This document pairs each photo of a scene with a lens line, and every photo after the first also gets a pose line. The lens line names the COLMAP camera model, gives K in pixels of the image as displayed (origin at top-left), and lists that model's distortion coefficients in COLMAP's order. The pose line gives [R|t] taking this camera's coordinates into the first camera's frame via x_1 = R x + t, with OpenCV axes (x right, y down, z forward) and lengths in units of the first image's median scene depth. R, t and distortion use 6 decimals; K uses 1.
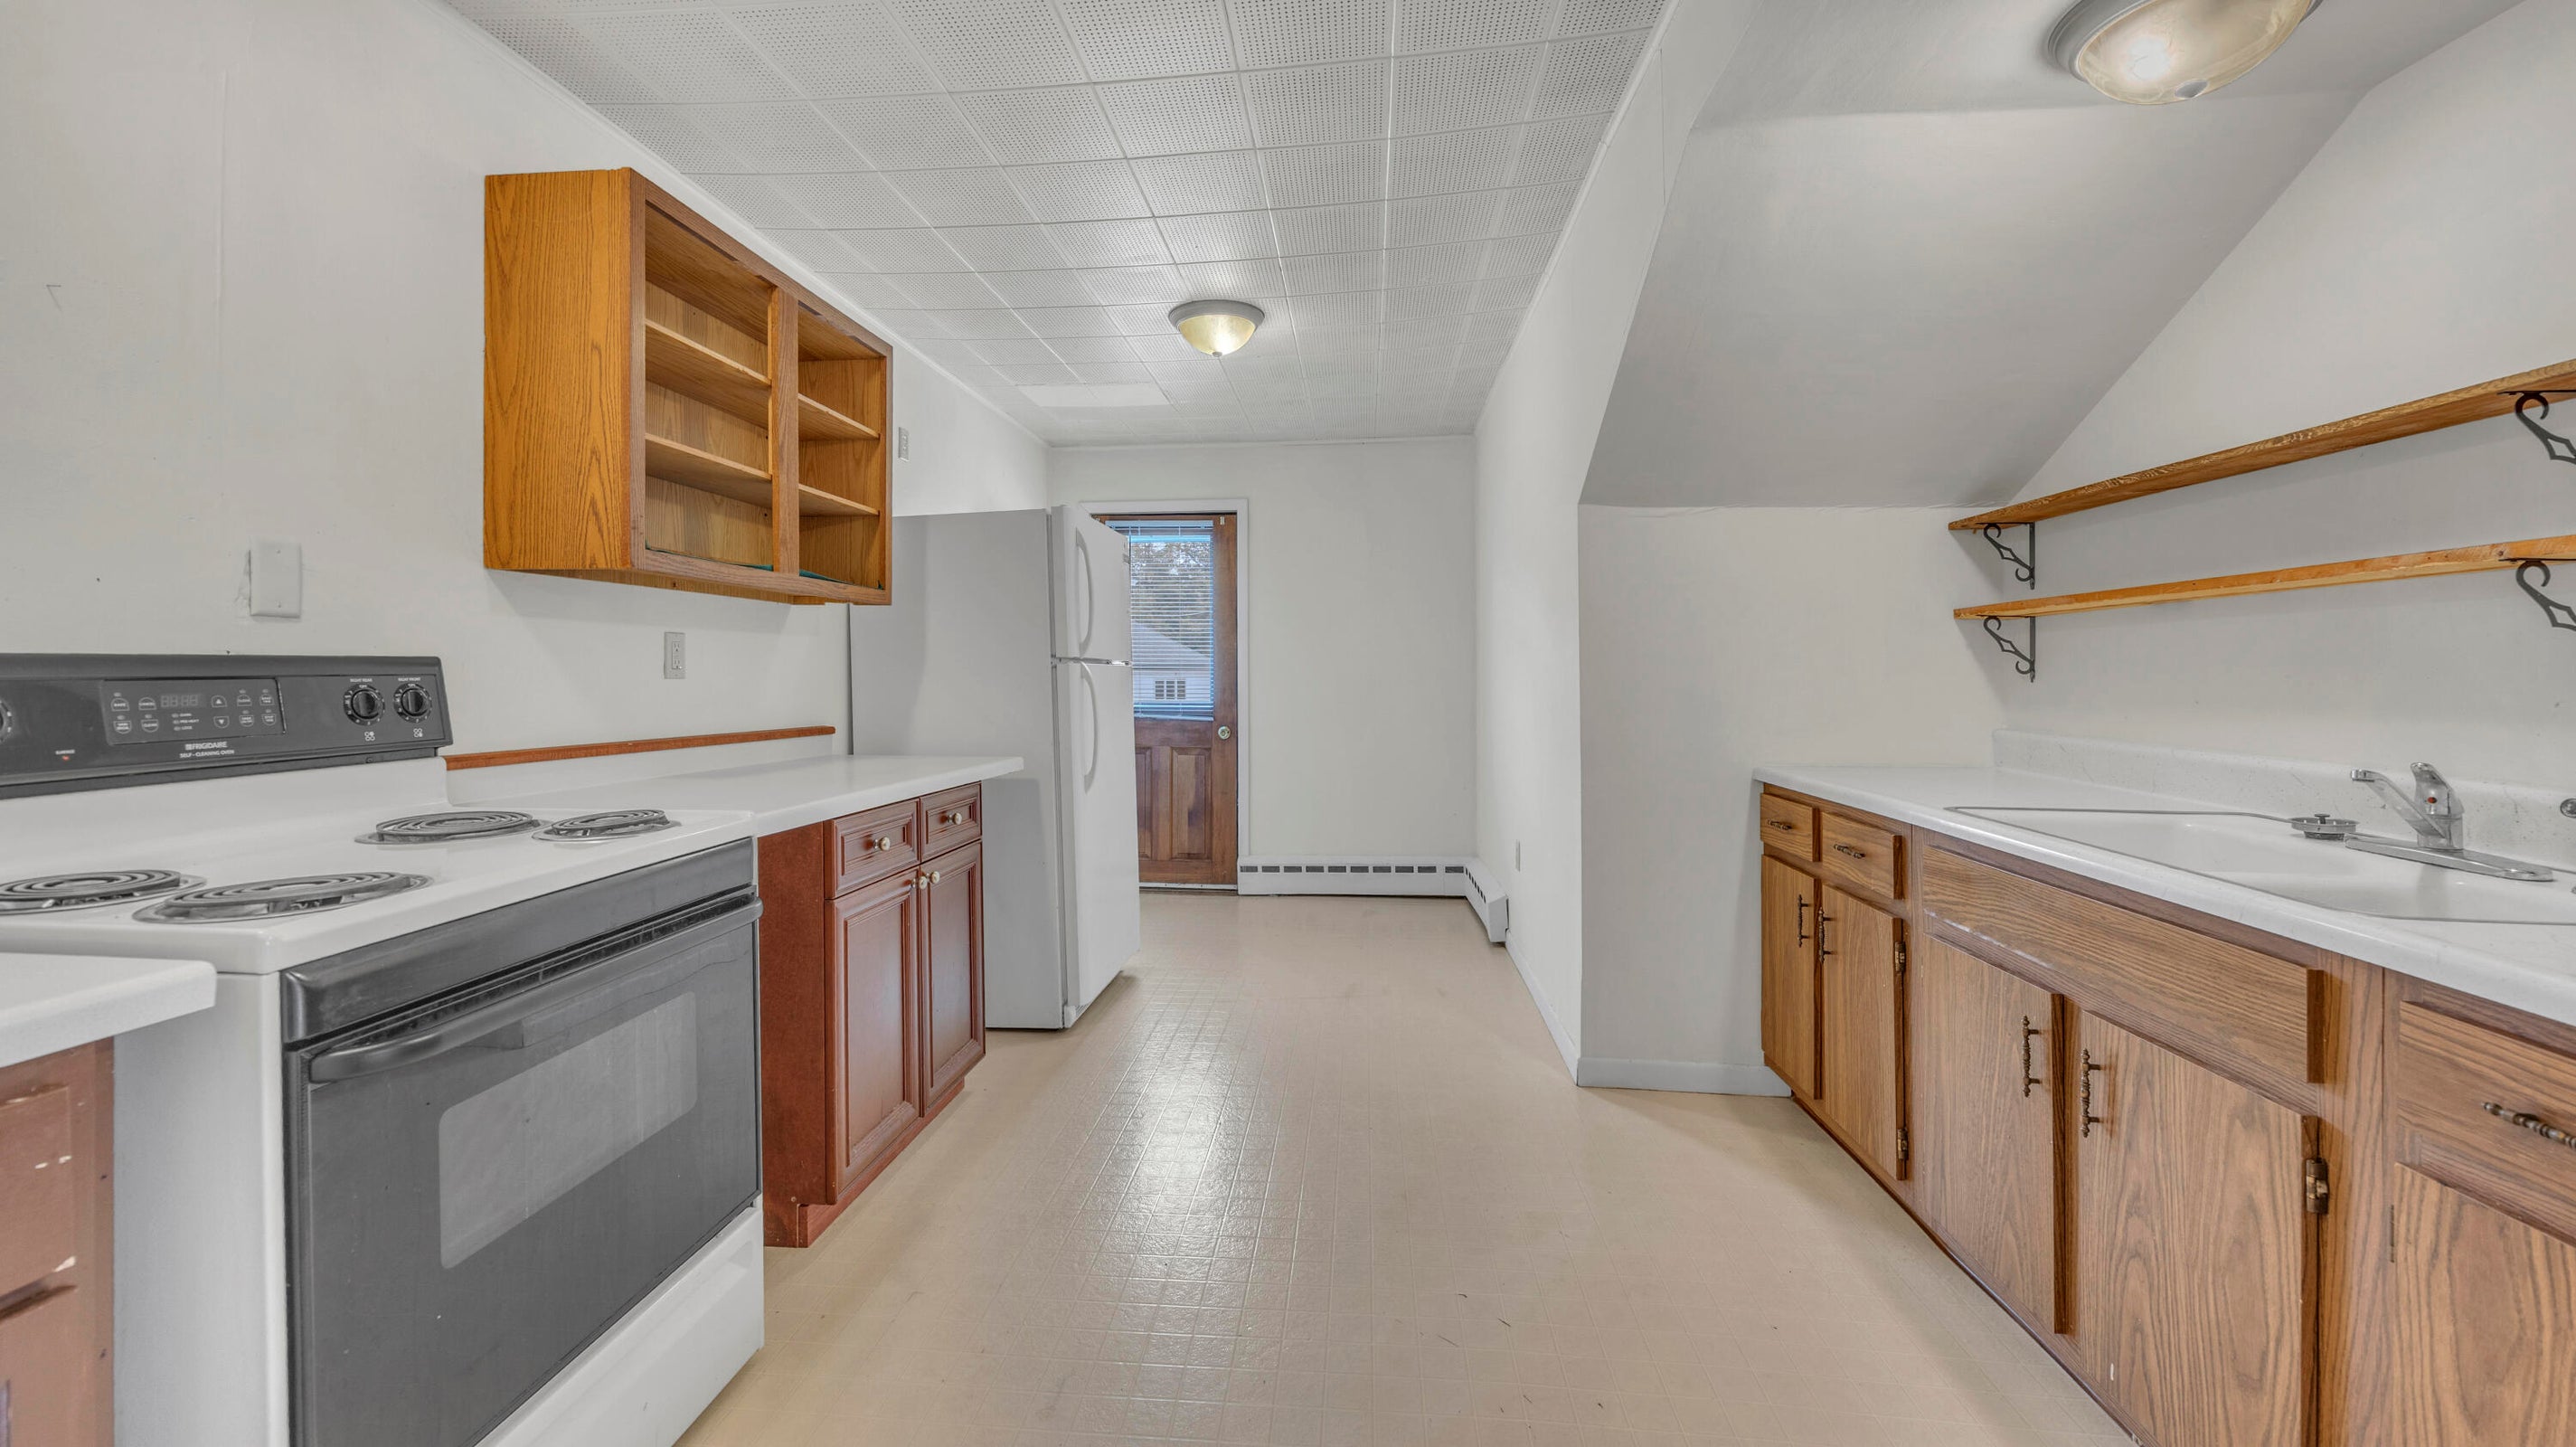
lens RADIAL K [[992.2, 0, 1282.3], [0, 992.2, 731.7], [0, 0, 1]] dist [-0.001980, 0.000272]
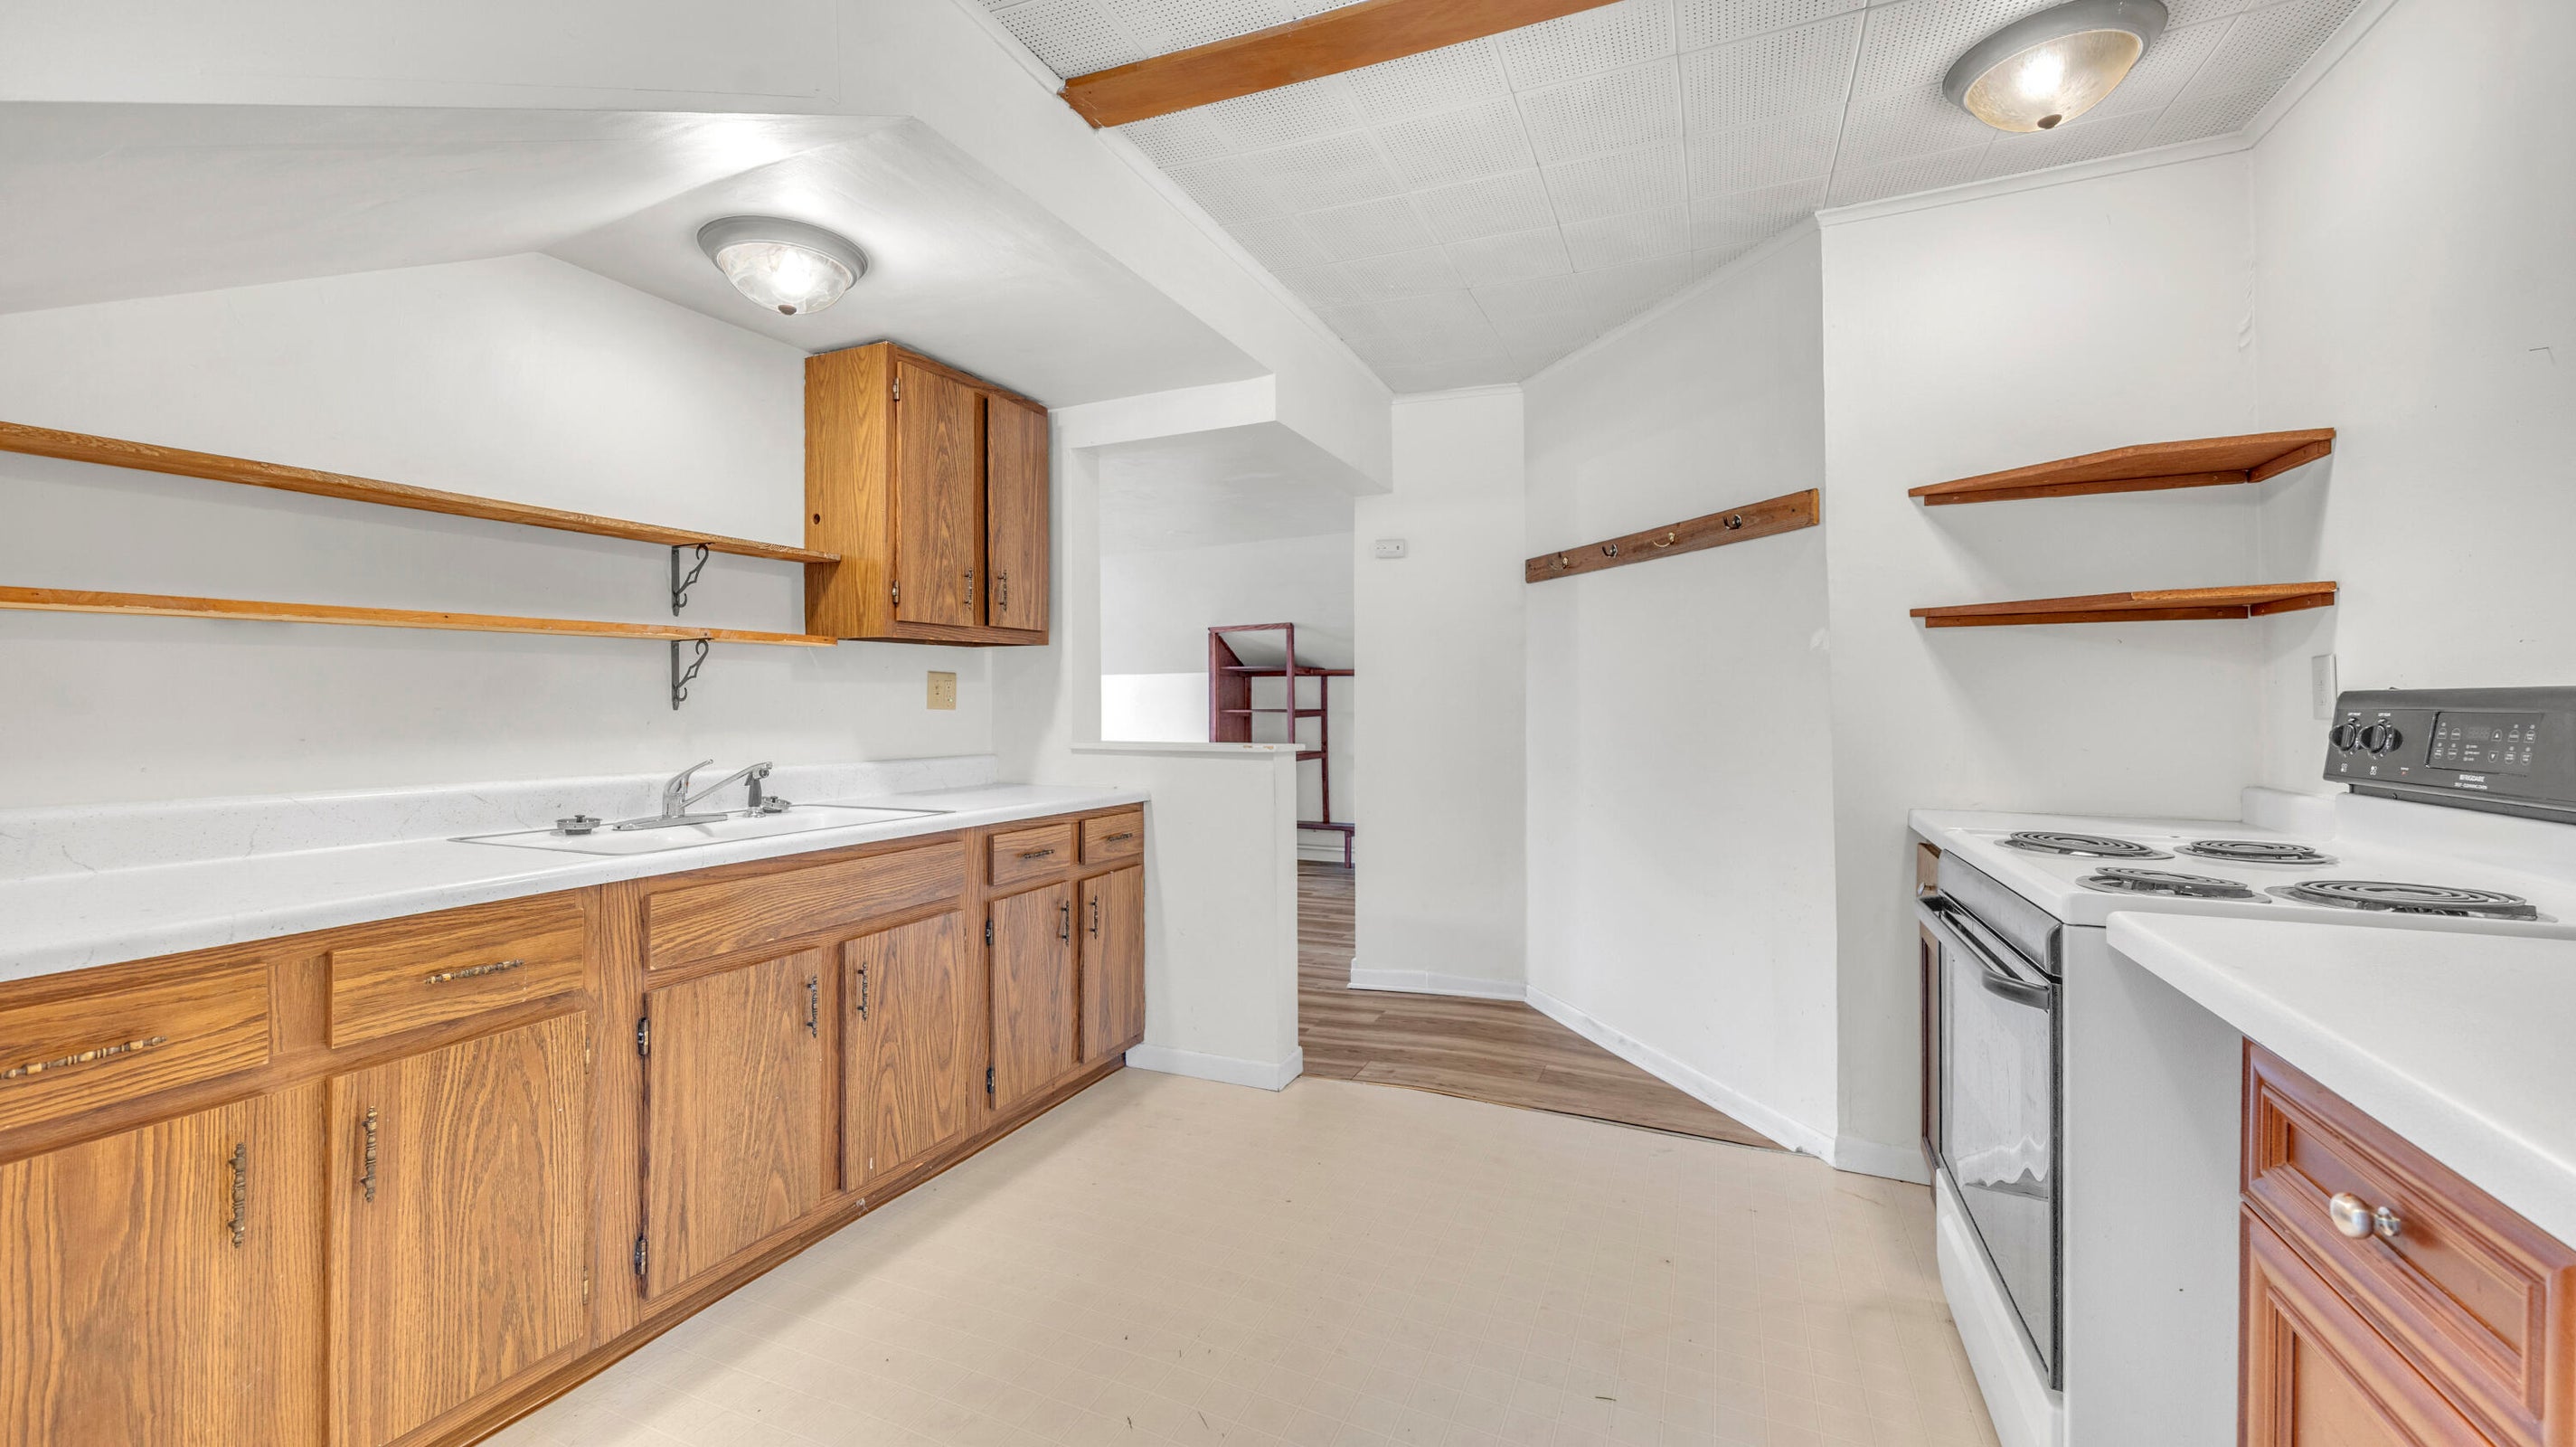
lens RADIAL K [[992.2, 0, 1279.7], [0, 992.2, 700.7], [0, 0, 1]] dist [-0.001980, 0.000272]
pose [[-0.946971, 0.000825, 0.321317, -0.257508], [0.019773, 0.998251, 0.055709, -0.141436], [-0.320709, 0.059109, -0.945331, 2.290607]]
